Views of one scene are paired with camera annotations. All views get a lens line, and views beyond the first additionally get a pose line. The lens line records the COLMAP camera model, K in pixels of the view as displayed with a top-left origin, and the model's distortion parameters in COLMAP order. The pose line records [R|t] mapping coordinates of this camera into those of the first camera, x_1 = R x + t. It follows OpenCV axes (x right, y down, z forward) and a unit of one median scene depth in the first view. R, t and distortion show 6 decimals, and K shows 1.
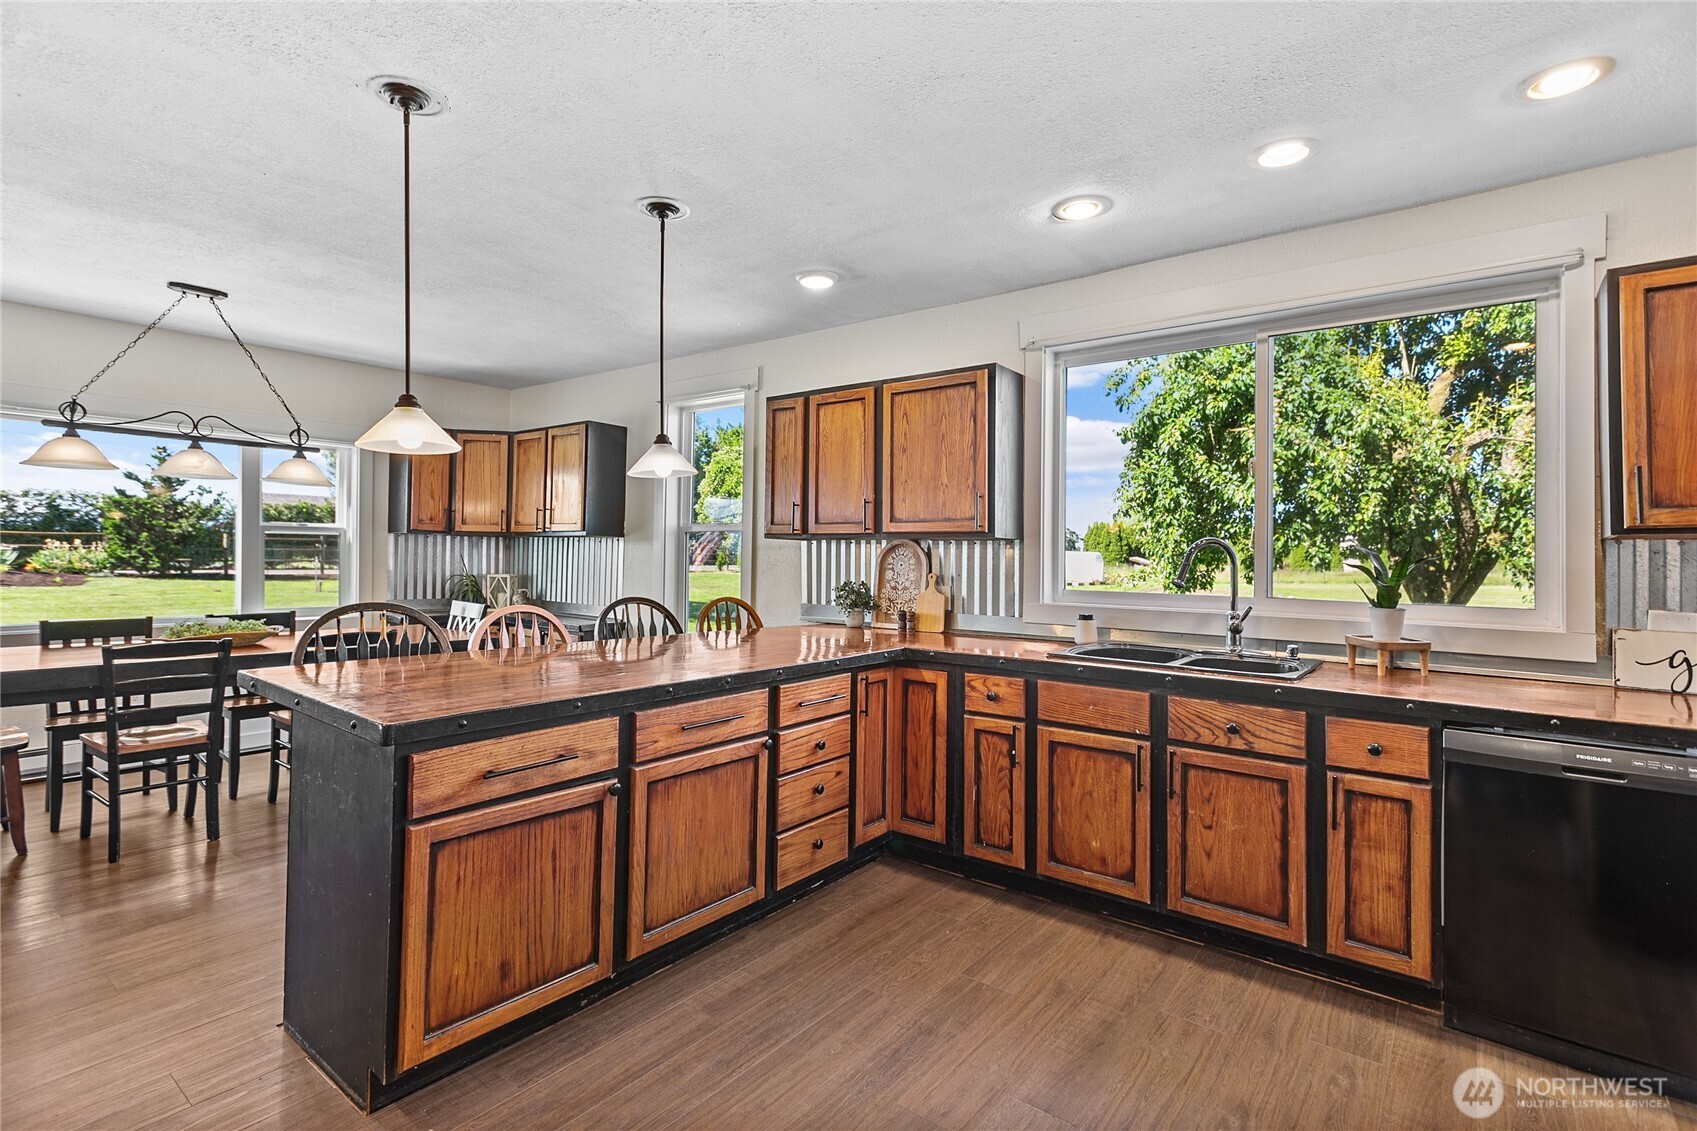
lens RADIAL K [[809.6, 0, 853.4], [0, 809.6, 556.6], [0, 0, 1]] dist [-0.000598, 0.001551]
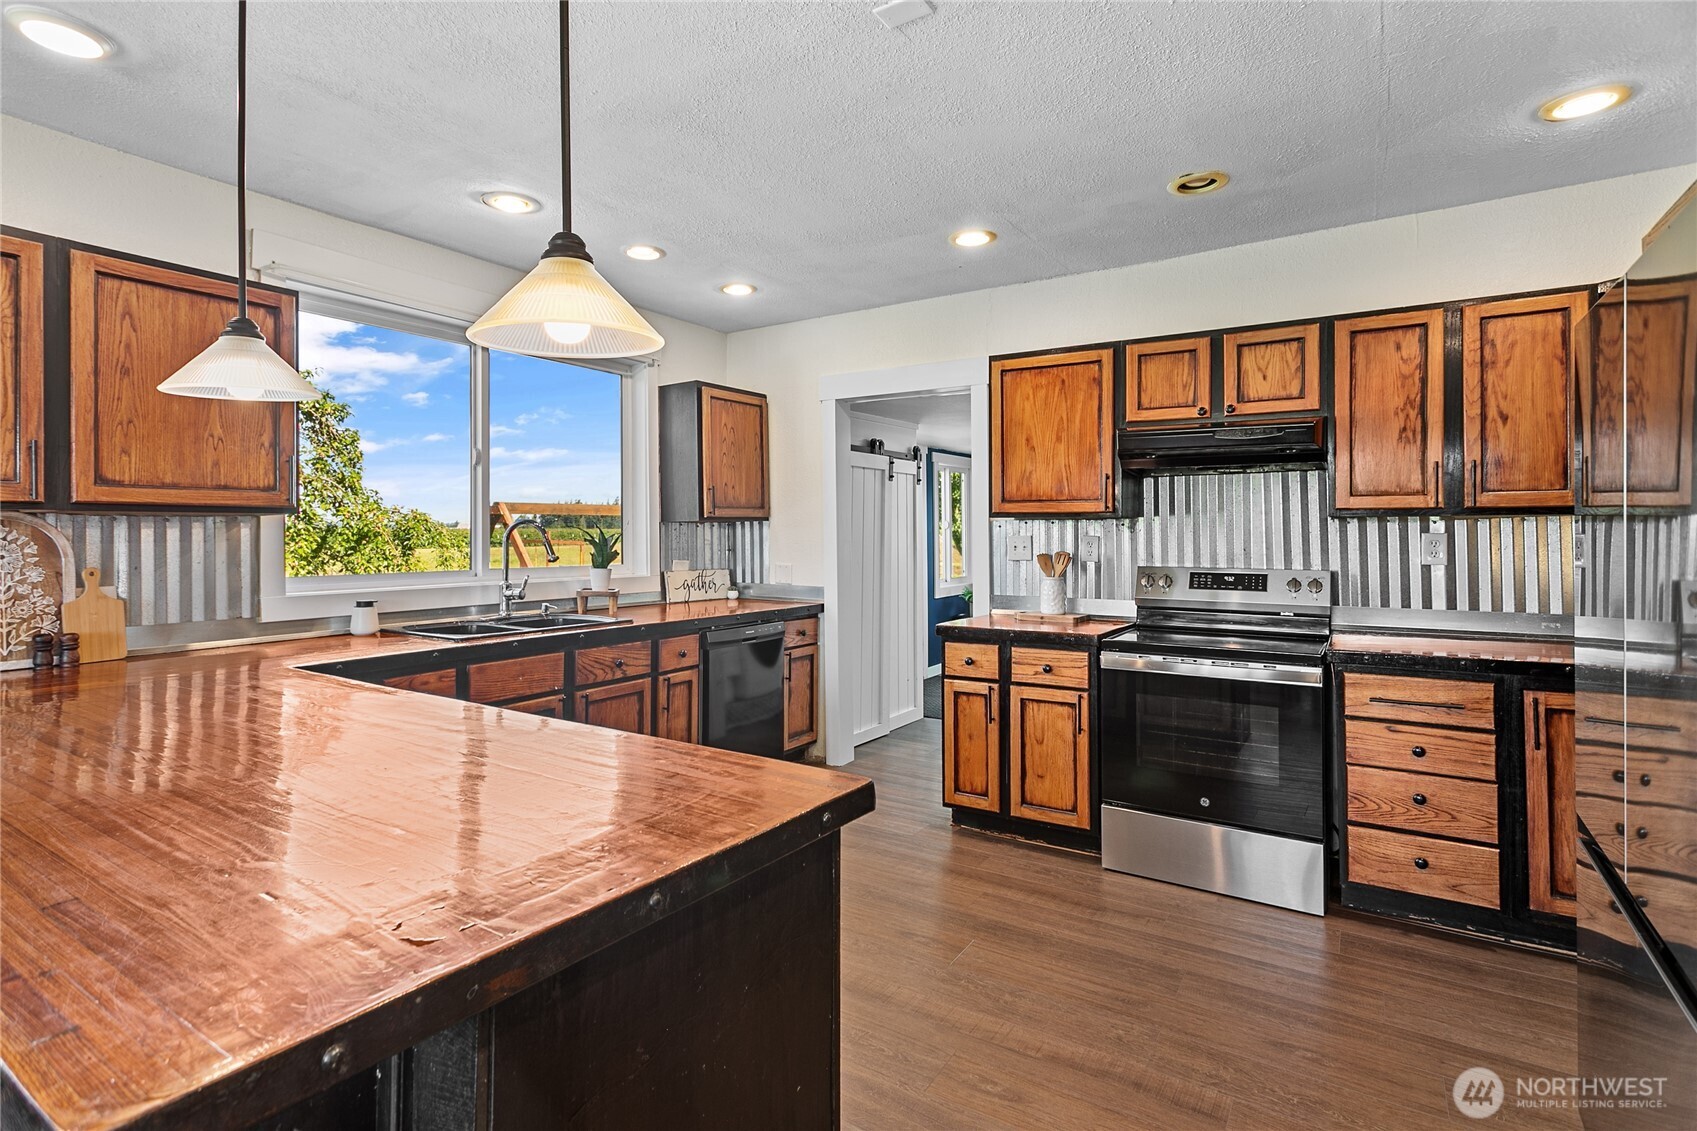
lens RADIAL K [[809.6, 0, 845.0], [0, 809.6, 524.4], [0, 0, 1]] dist [-0.000598, 0.001551]
pose [[-0.089373, -0.001972, 0.995996, -0.658137], [0.004750, 0.999986, 0.002406, -0.013655], [-0.995987, 0.004946, -0.089362, 0.549672]]
